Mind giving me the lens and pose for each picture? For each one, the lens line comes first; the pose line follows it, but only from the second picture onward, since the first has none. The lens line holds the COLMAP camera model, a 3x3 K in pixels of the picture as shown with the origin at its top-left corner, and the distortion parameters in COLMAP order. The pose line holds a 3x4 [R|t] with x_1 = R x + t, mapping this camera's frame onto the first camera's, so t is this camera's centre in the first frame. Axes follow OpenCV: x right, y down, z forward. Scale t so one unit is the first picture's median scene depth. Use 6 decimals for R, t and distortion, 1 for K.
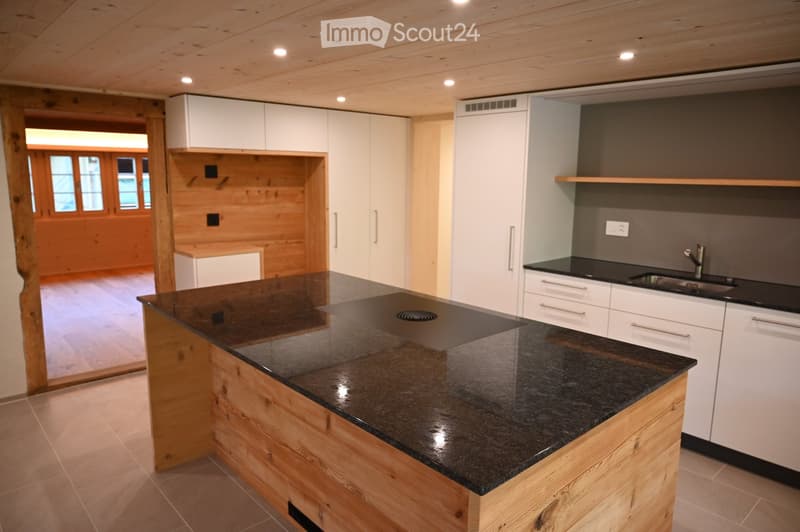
lens RADIAL K [[537.4, 0, 398.3], [0, 537.4, 263.3], [0, 0, 1]] dist [0.001358, 0.005960]
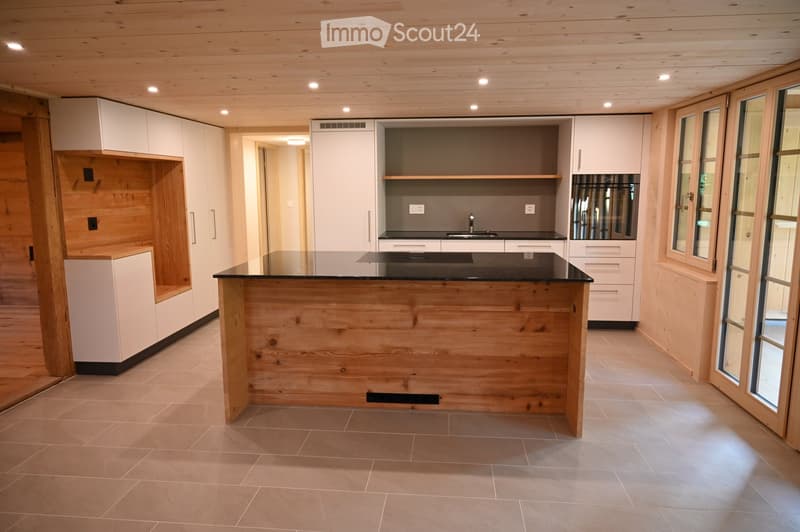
lens RADIAL K [[537.4, 0, 394.9], [0, 537.4, 265.0], [0, 0, 1]] dist [0.001358, 0.005960]
pose [[0.744745, -0.115992, 0.657192, -0.619703], [0.125891, 0.991517, 0.032336, 0.033498], [-0.655368, 0.058652, 0.753029, -0.104253]]
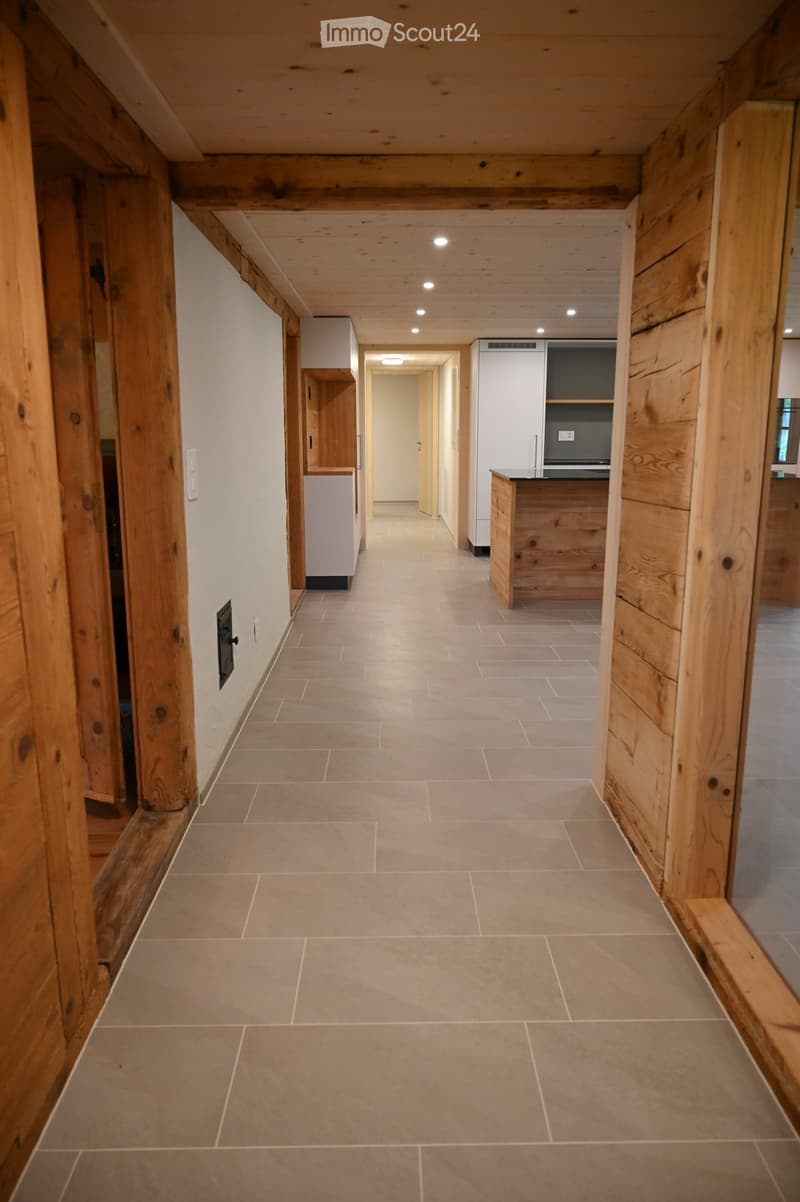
lens RADIAL K [[807.4, 0, 404.8], [0, 807.4, 600.1], [0, 0, 1]] dist [0.001358, 0.005960]
pose [[0.655596, -0.172302, 0.735191, -1.450718], [0.133994, 0.984713, 0.111293, 0.066455], [-0.743128, 0.025547, 0.668661, -0.123699]]
